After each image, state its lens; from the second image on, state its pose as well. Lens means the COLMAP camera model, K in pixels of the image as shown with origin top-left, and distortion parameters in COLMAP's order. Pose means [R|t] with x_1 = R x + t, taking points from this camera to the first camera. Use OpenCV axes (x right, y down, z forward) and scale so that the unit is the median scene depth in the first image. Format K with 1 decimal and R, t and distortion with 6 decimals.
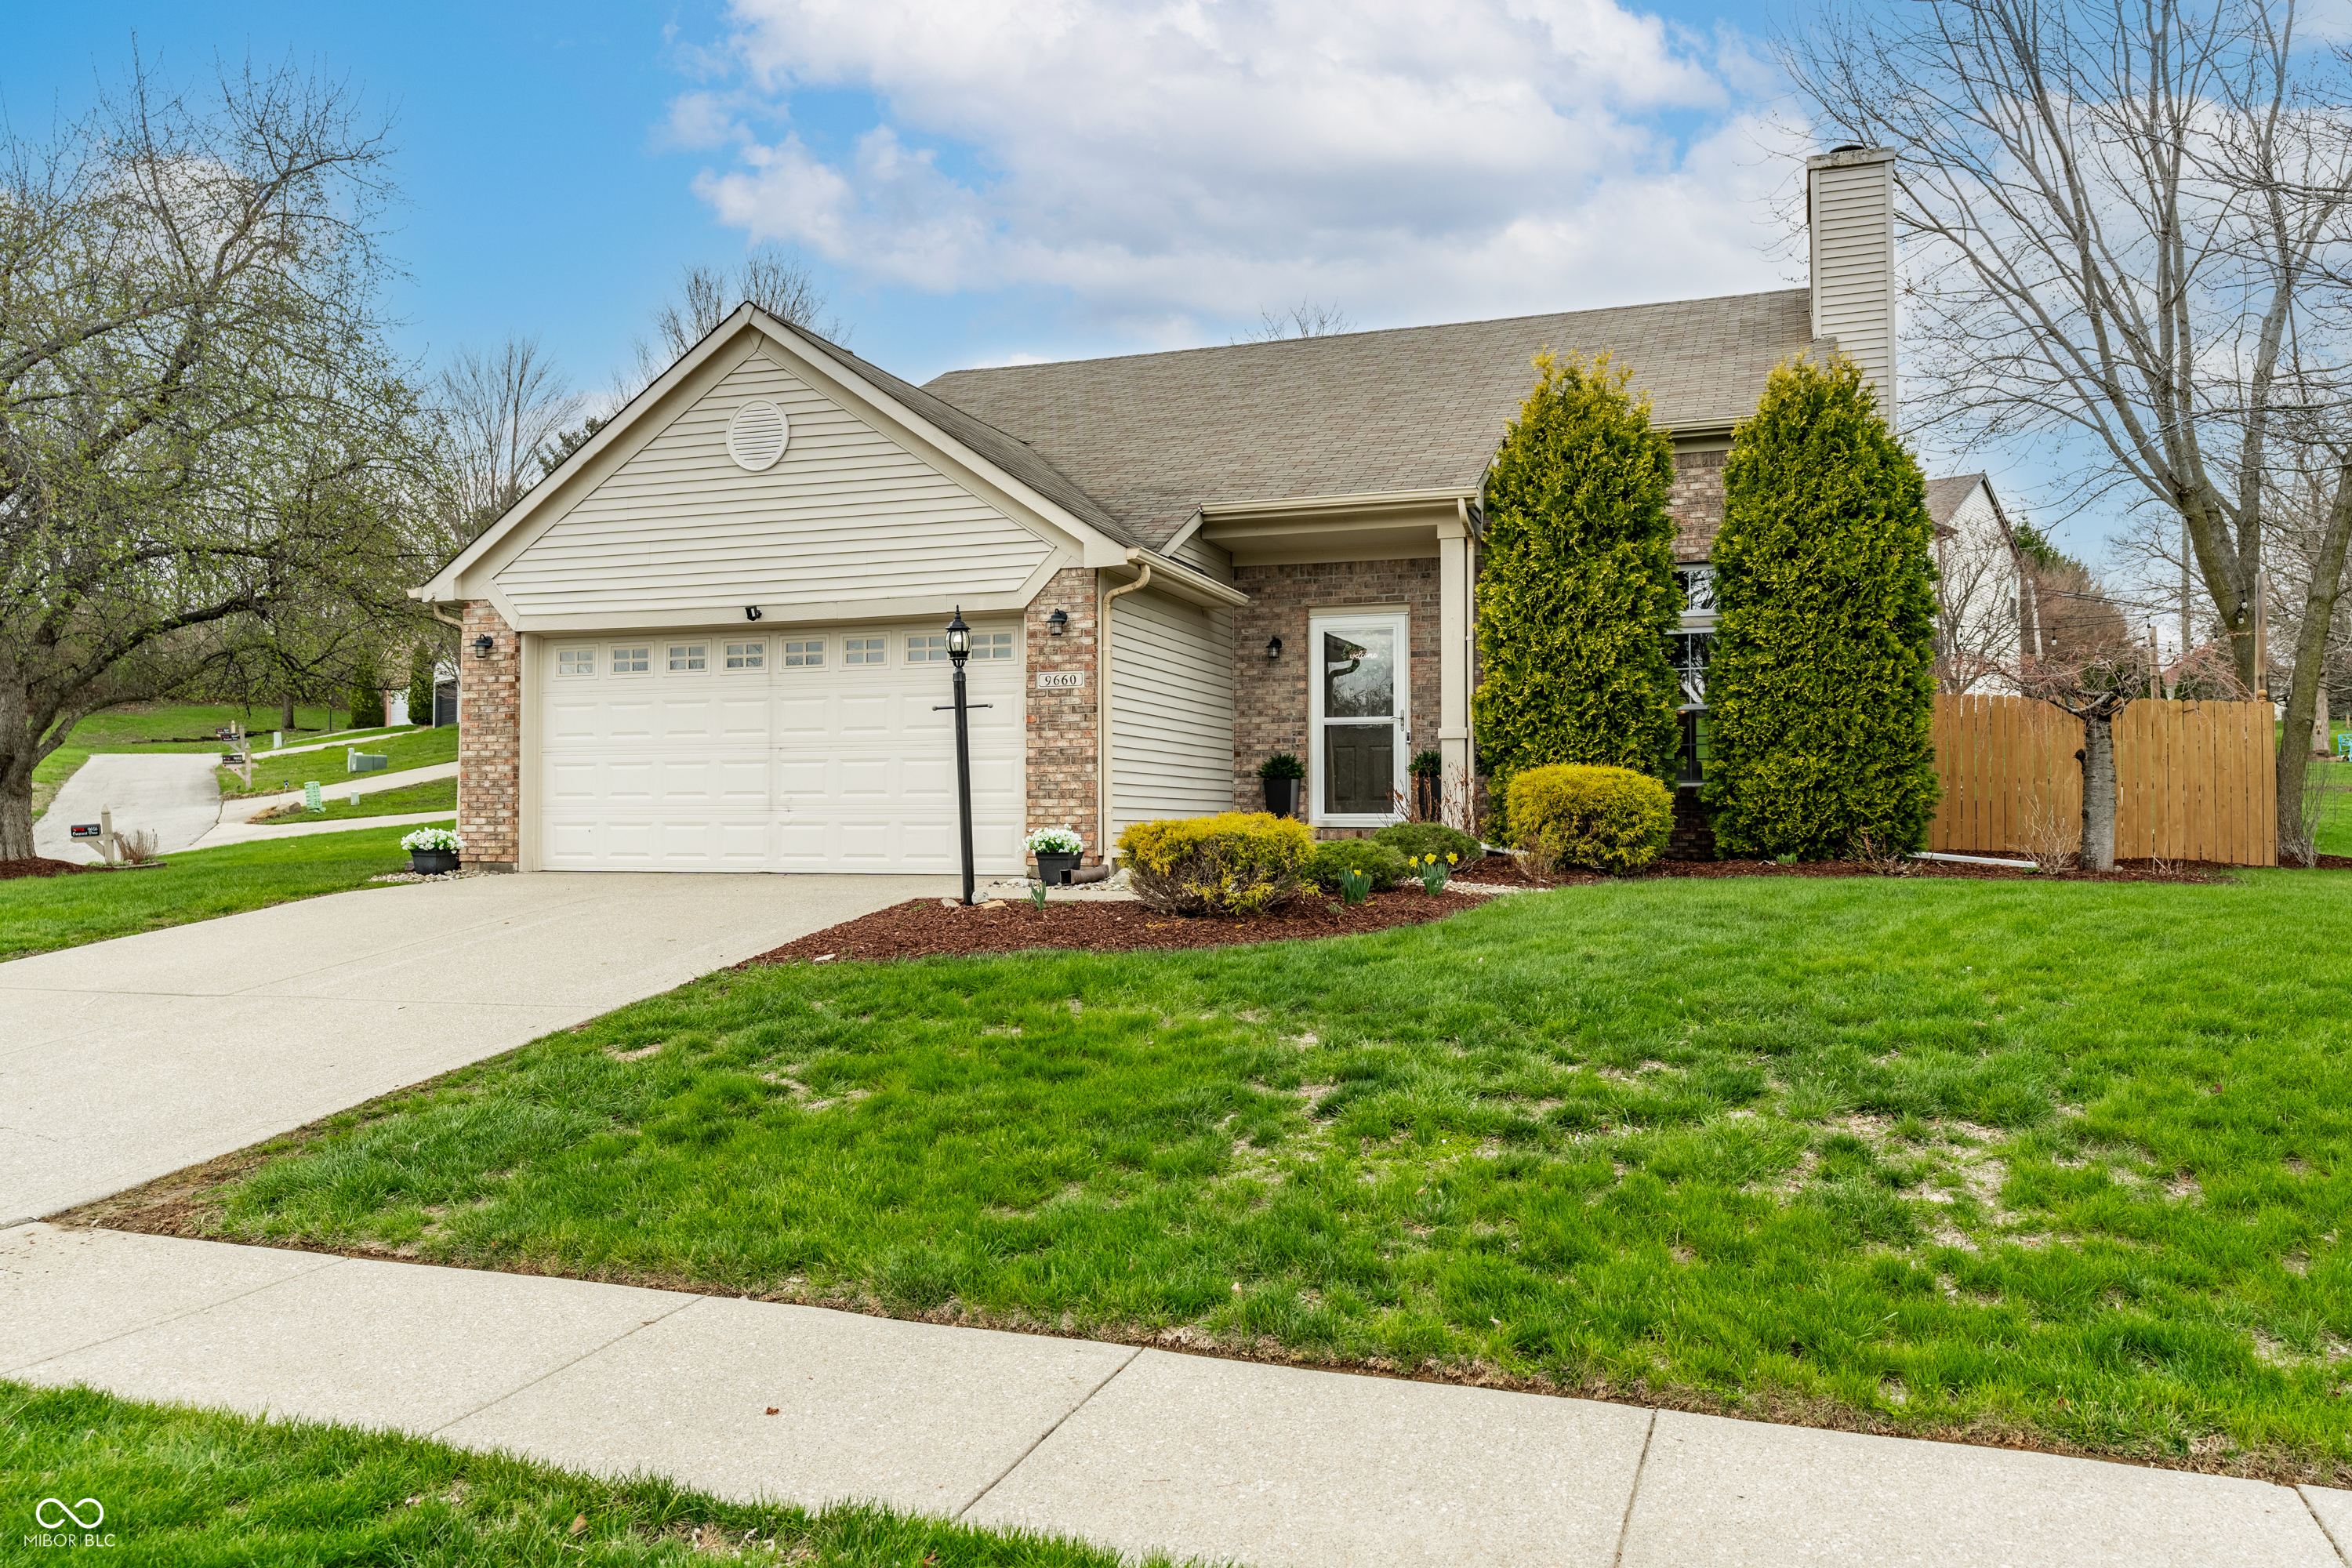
lens RADIAL K [[1617.5, 0, 1182.1], [0, 1617.5, 815.0], [0, 0, 1]] dist [-0.003588, 0.000284]
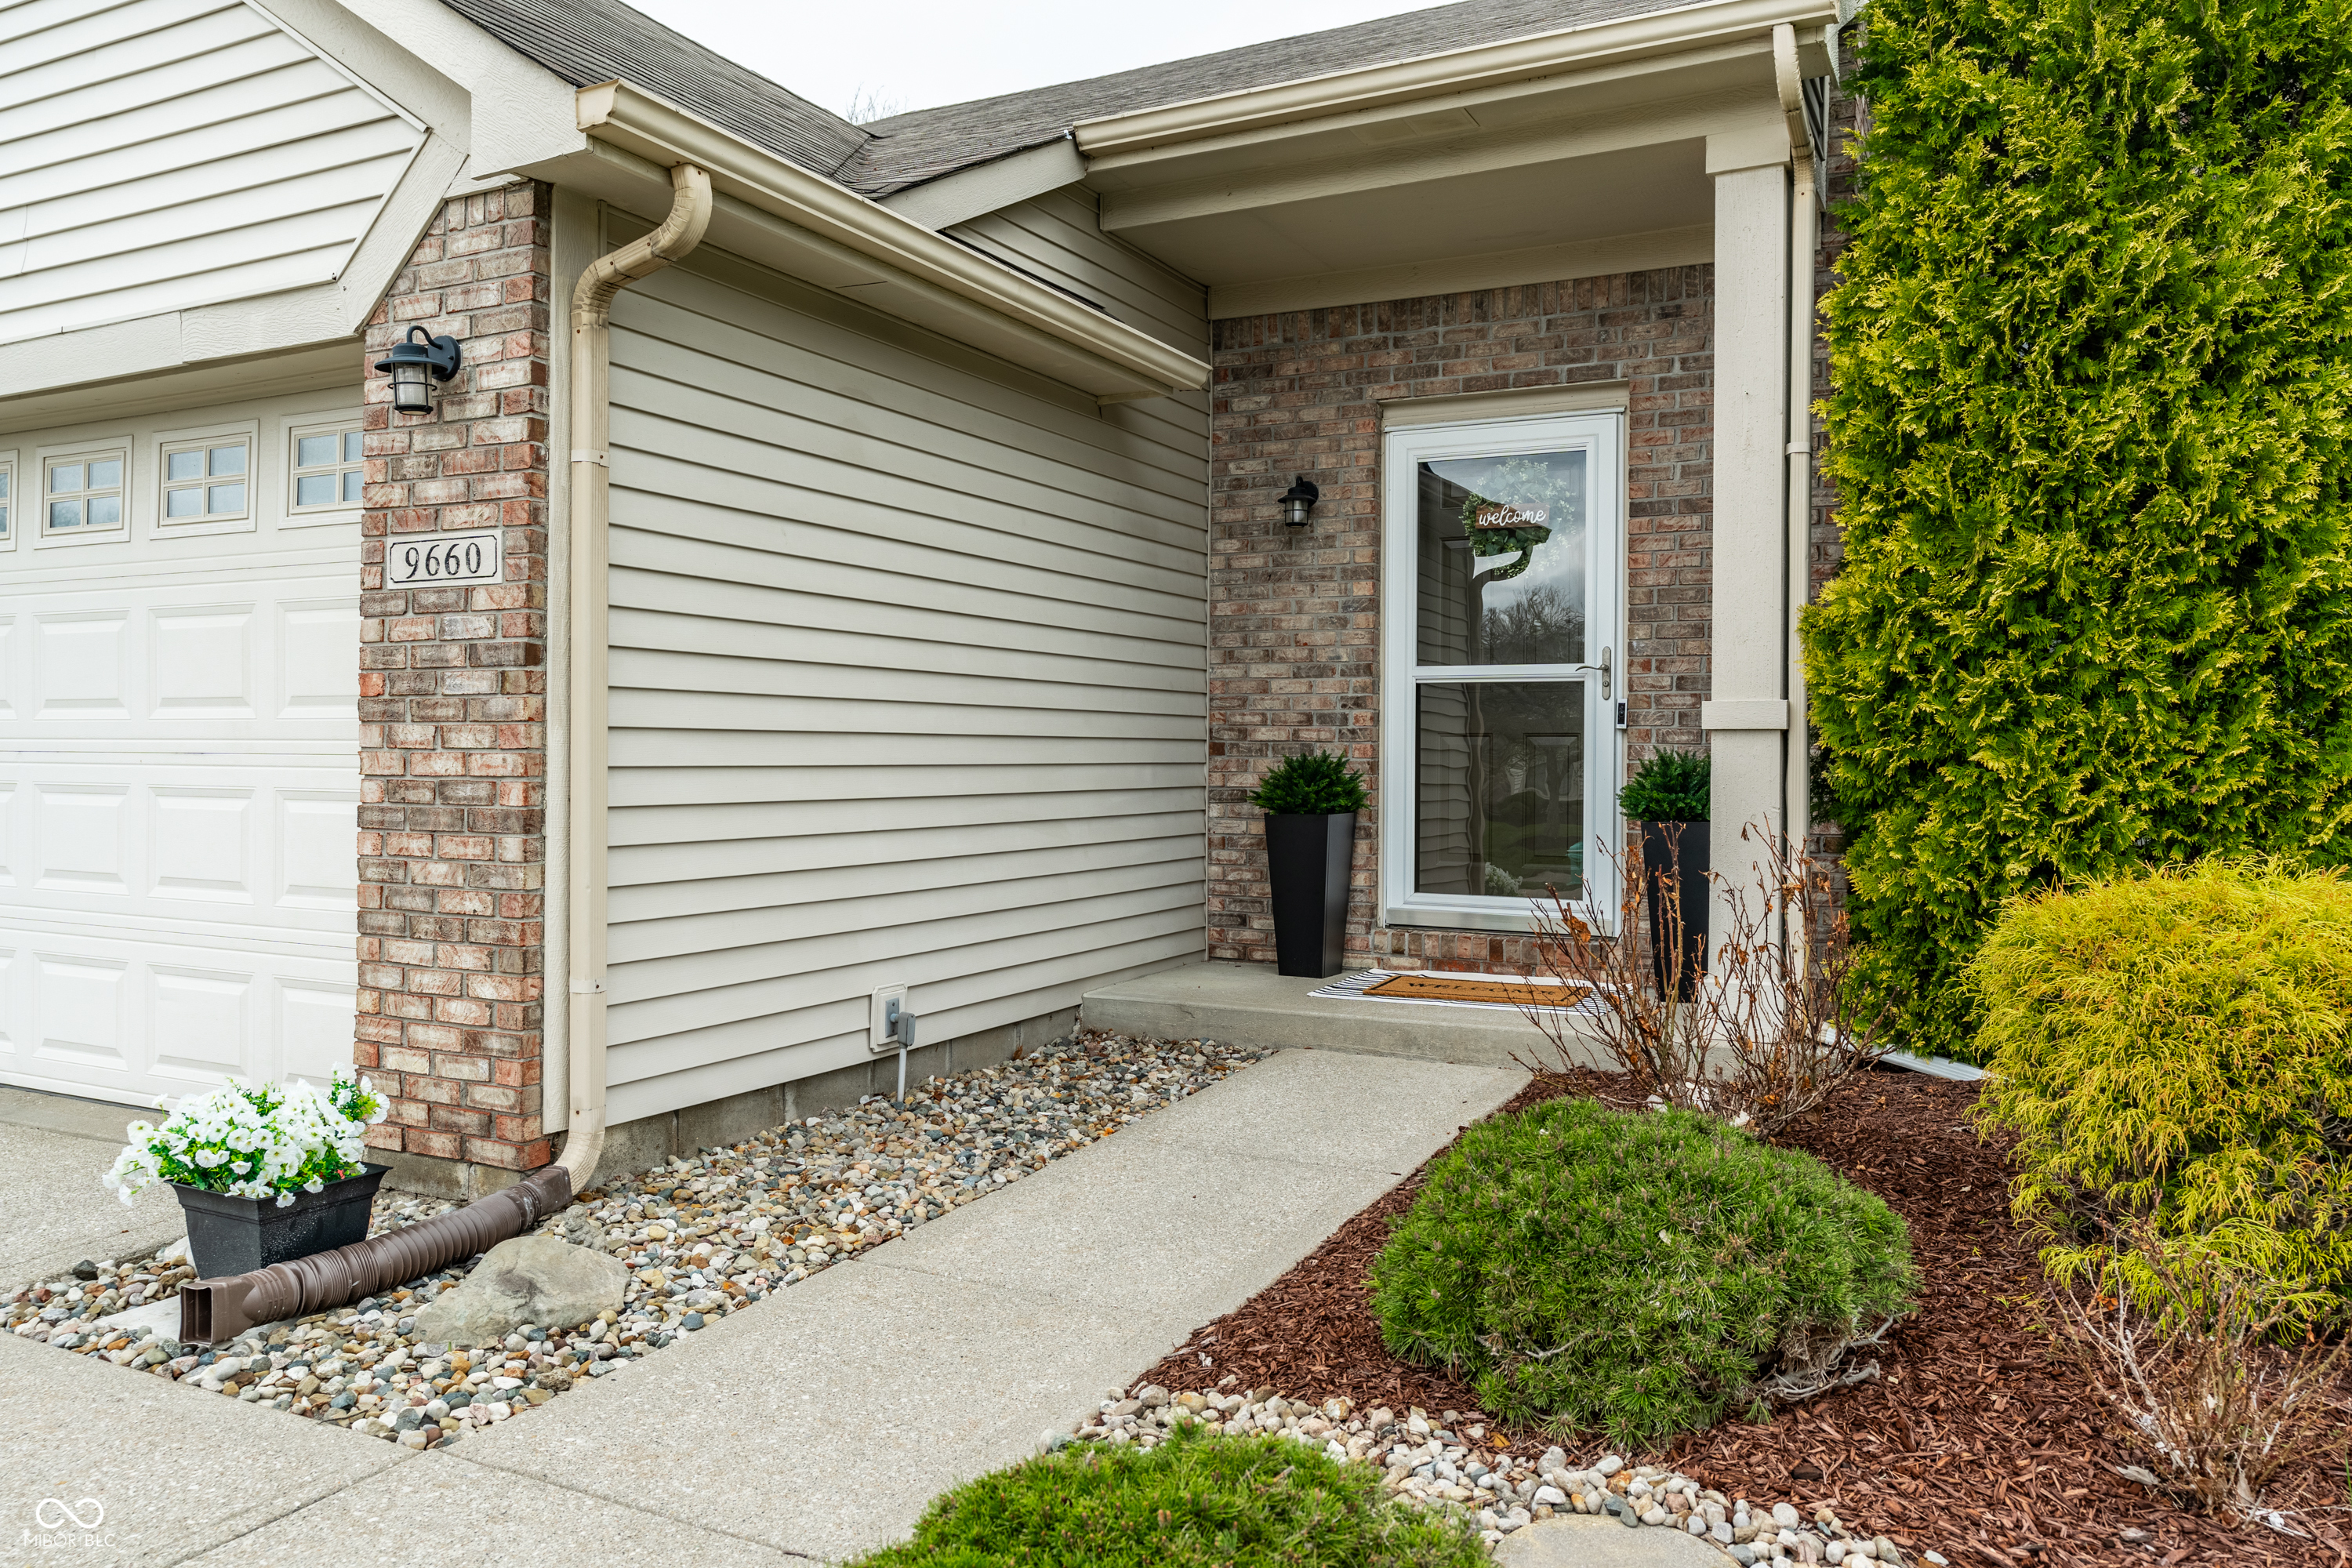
lens RADIAL K [[1715.5, 0, 1100.8], [0, 1715.5, 764.1], [0, 0, 1]] dist [-0.000351, -0.000816]
pose [[0.985965, 0.010212, -0.166638, 0.094528], [-0.008934, 0.999925, 0.008417, -0.043649], [0.166711, -0.006810, 0.985982, 0.631147]]
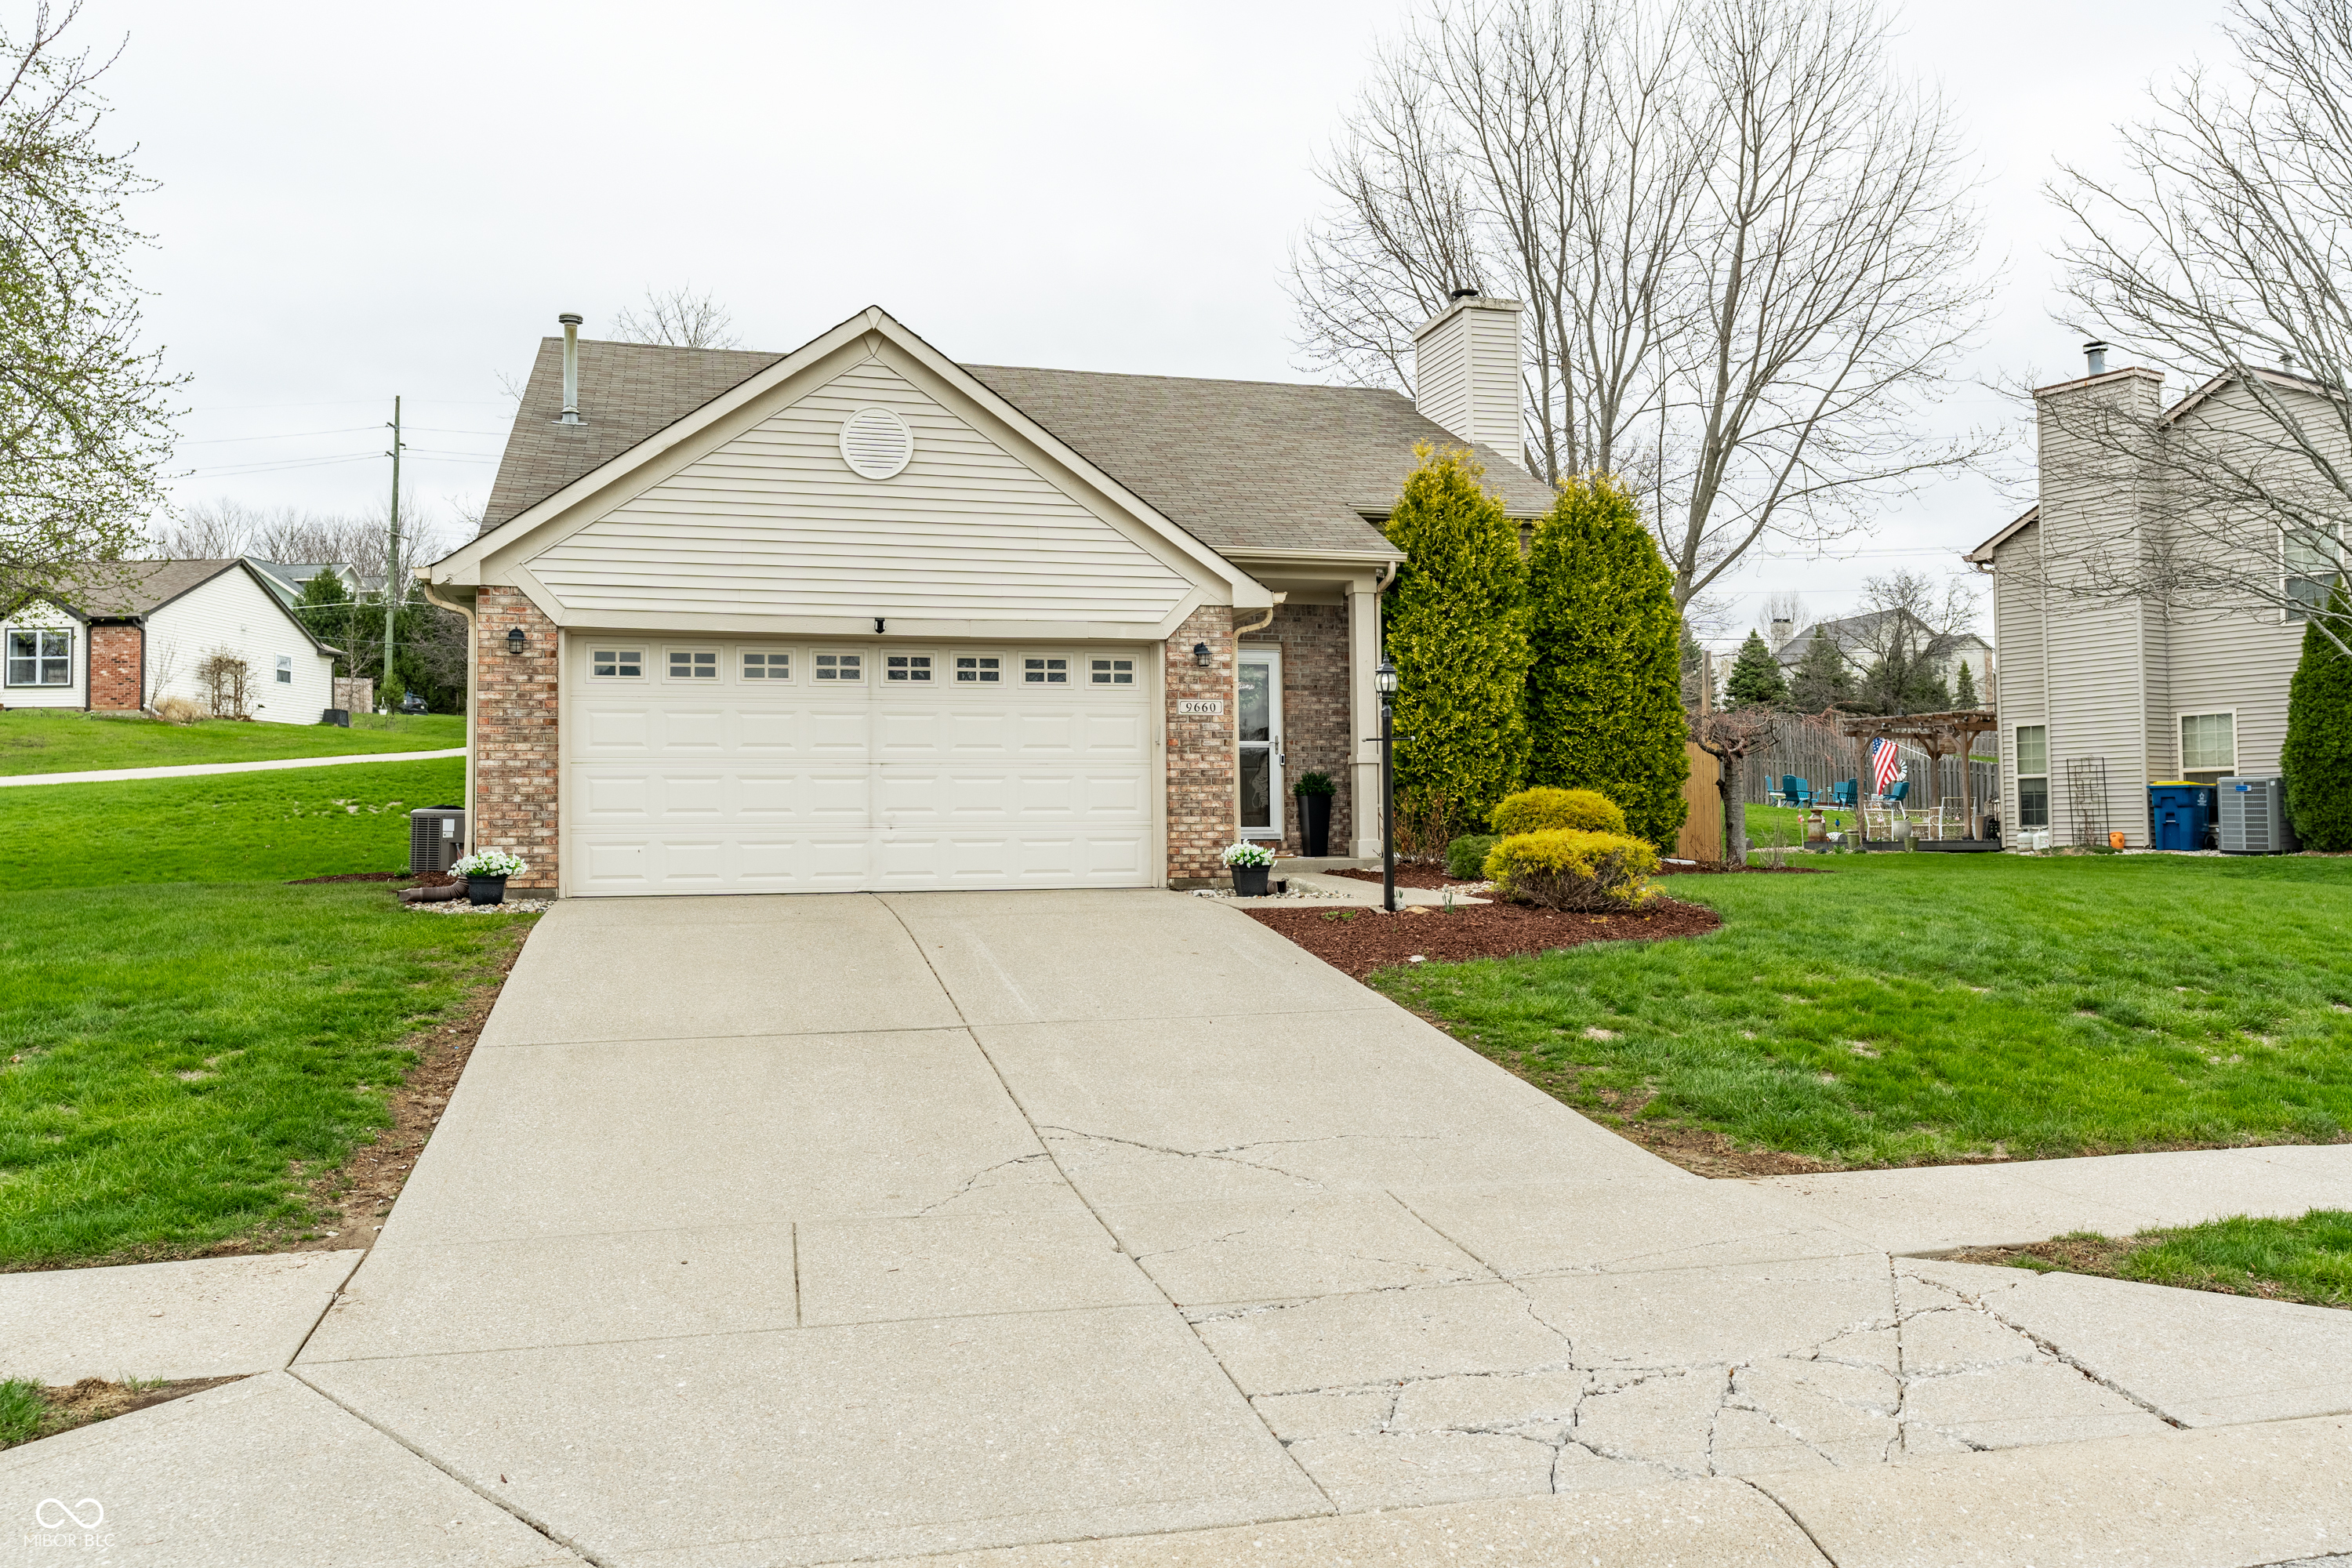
lens RADIAL K [[1671.3, 0, 1176.0], [0, 1671.3, 784.0], [0, 0, 1]] dist [-0.000015, -0.000231]
pose [[0.844157, 0.009319, 0.536015, -0.626359], [0.003376, 0.999737, -0.022698, -0.005713], [-0.536085, 0.020970, 0.843903, 0.055595]]
